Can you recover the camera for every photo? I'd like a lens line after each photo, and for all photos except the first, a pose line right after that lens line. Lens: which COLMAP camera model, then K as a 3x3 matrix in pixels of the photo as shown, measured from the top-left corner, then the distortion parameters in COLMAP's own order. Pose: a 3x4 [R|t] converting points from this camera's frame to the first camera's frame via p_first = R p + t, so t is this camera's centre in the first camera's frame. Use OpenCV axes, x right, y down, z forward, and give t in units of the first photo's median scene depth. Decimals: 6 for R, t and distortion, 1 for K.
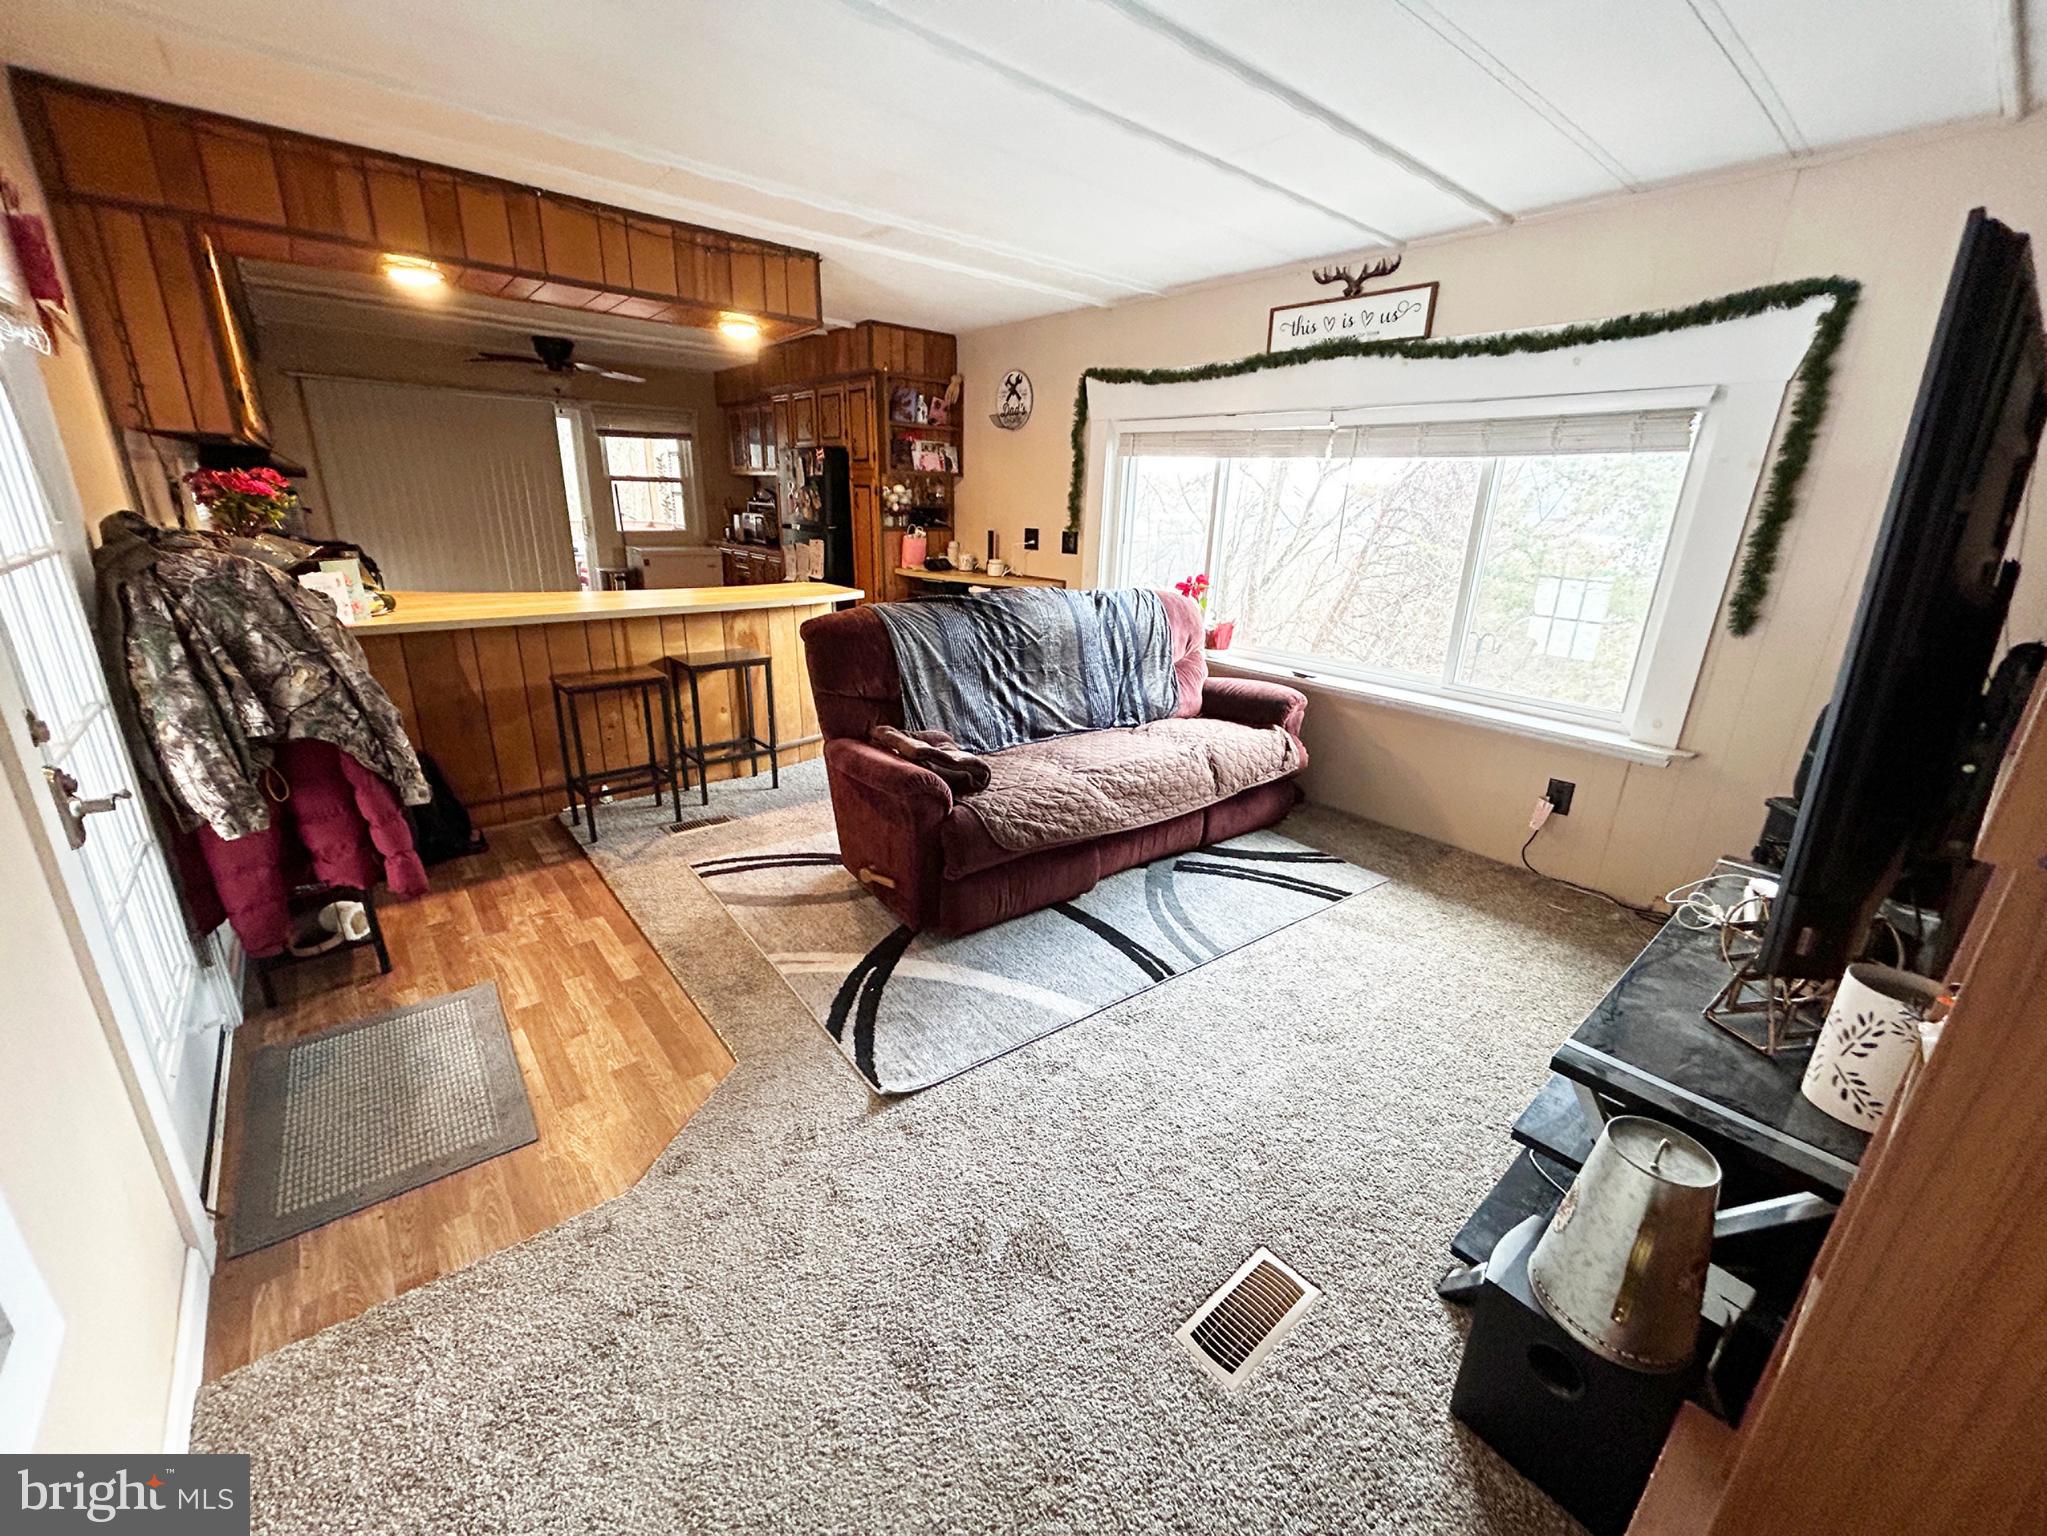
lens RADIAL K [[827.4, 0, 1017.6], [0, 827.4, 766.1], [0, 0, 1]] dist [-0.000397, 0.000022]
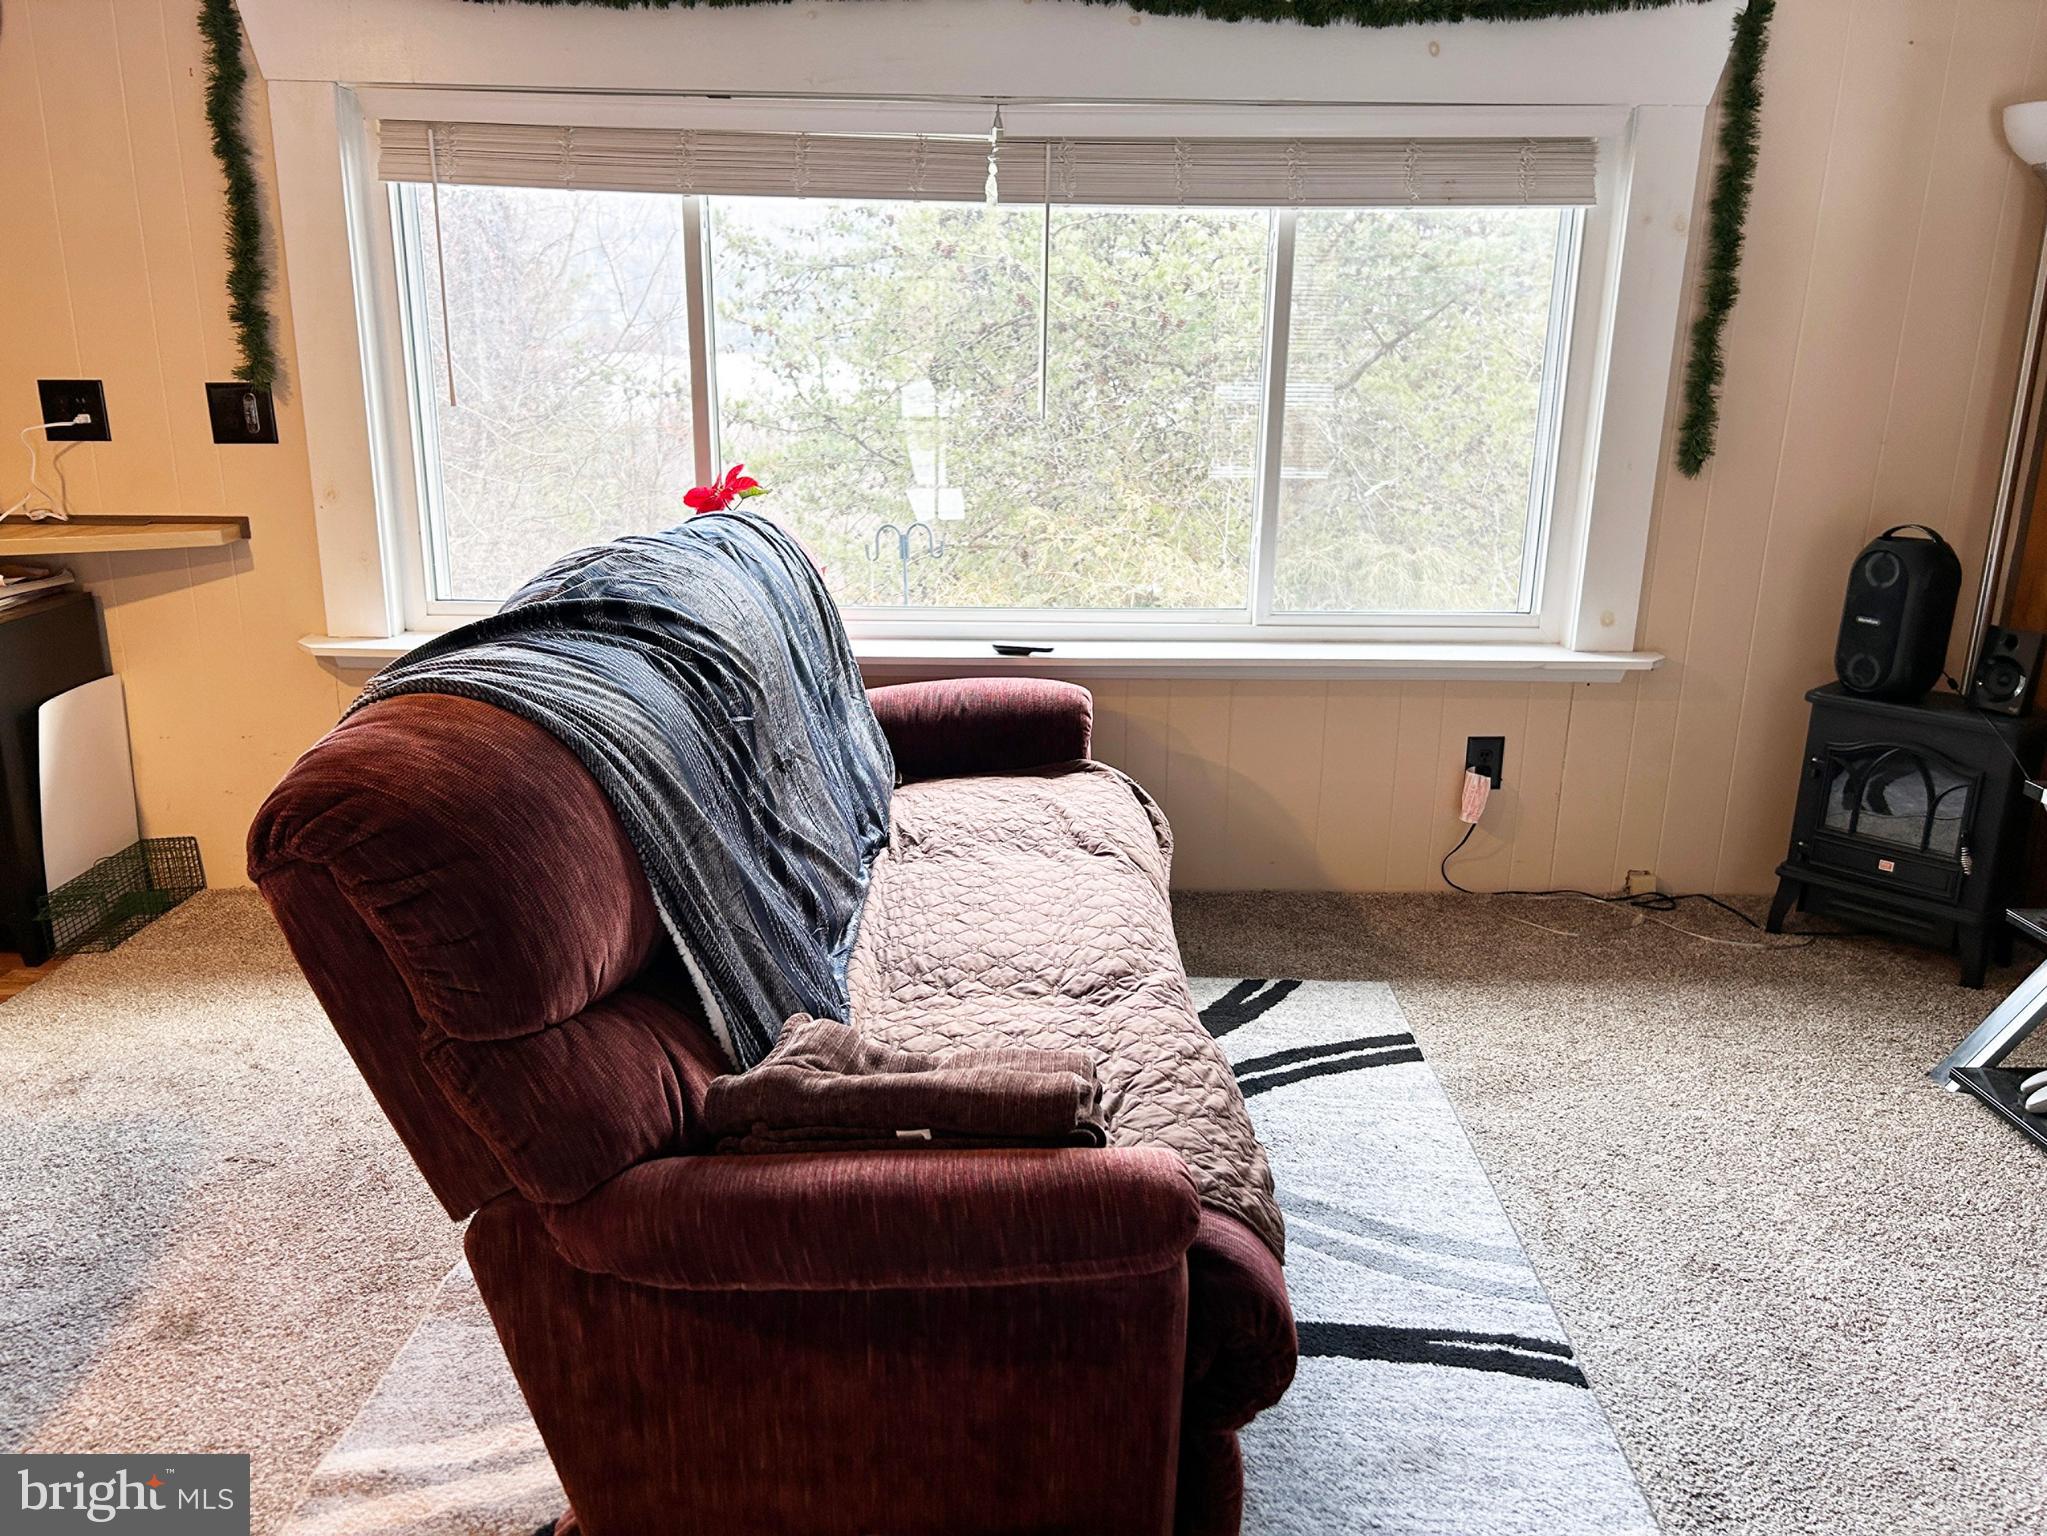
lens RADIAL K [[1547.0, 0, 1022.3], [0, 1547.0, 770.6], [0, 0, 1]] dist [0.015939, 0.001666]
pose [[0.629020, -0.238221, 0.739989, -0.264000], [0.249093, 0.963465, 0.098424, -0.099246], [-0.736401, 0.122416, 0.665379, 0.307899]]
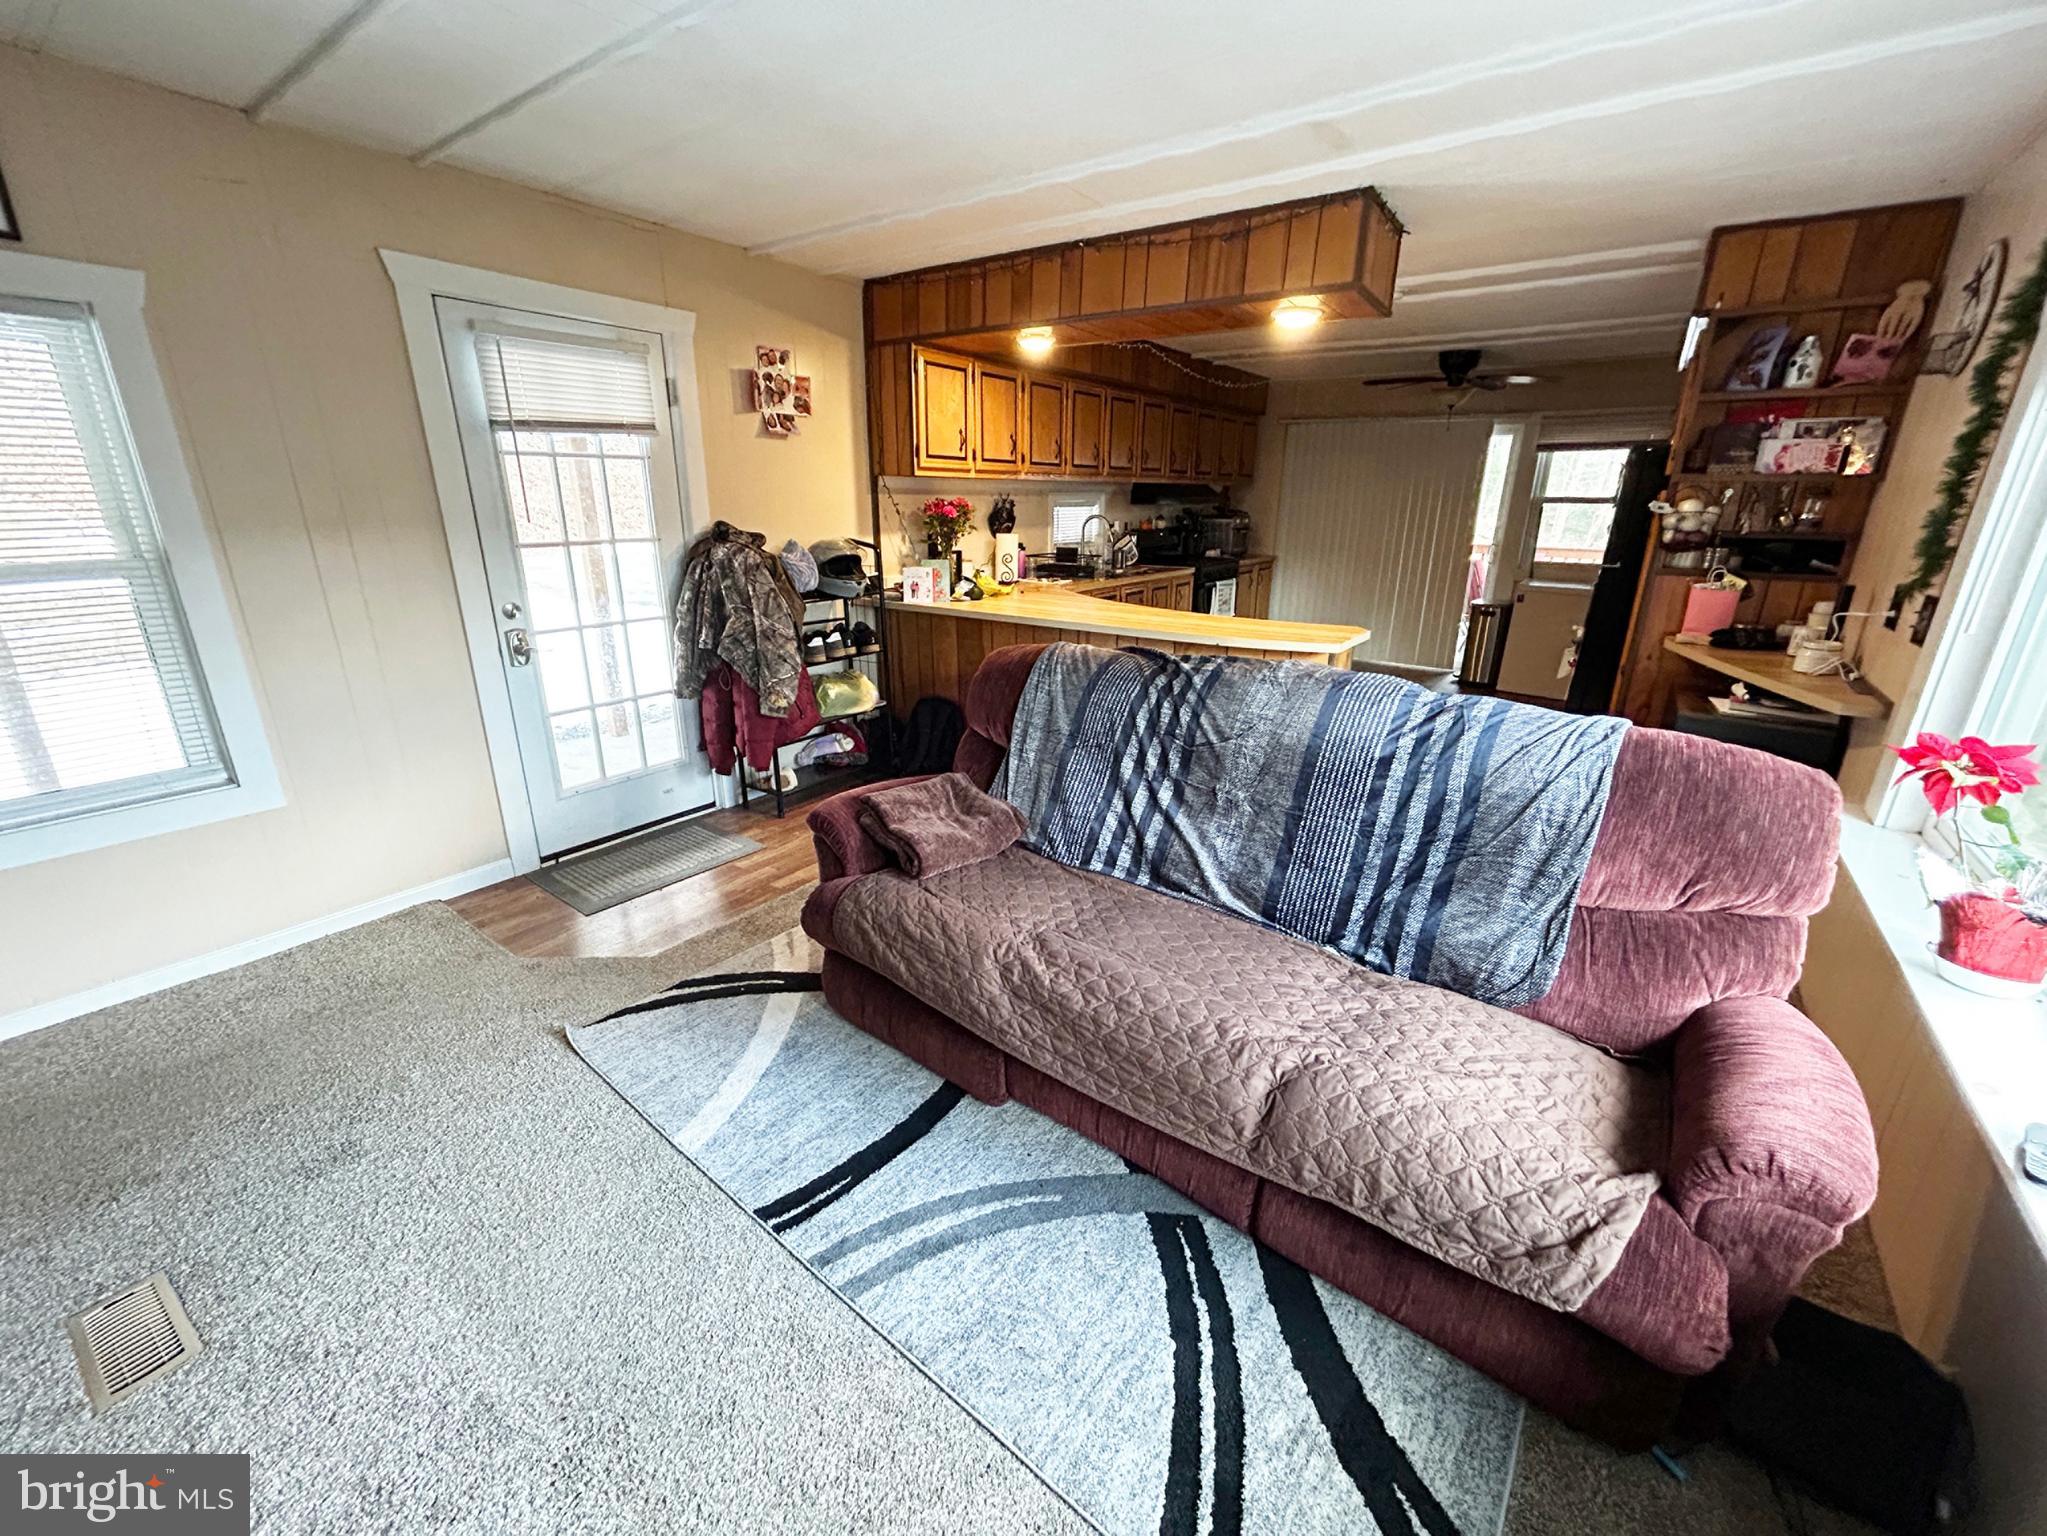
lens RADIAL K [[827.4, 0, 1039.3], [0, 827.4, 766.4], [0, 0, 1]] dist [-0.000397, 0.000022]
pose [[0.248731, 0.276855, -0.928162, 0.366417], [-0.305723, 0.931730, 0.195990, -0.139126], [0.919057, 0.235012, 0.316391, 0.442455]]
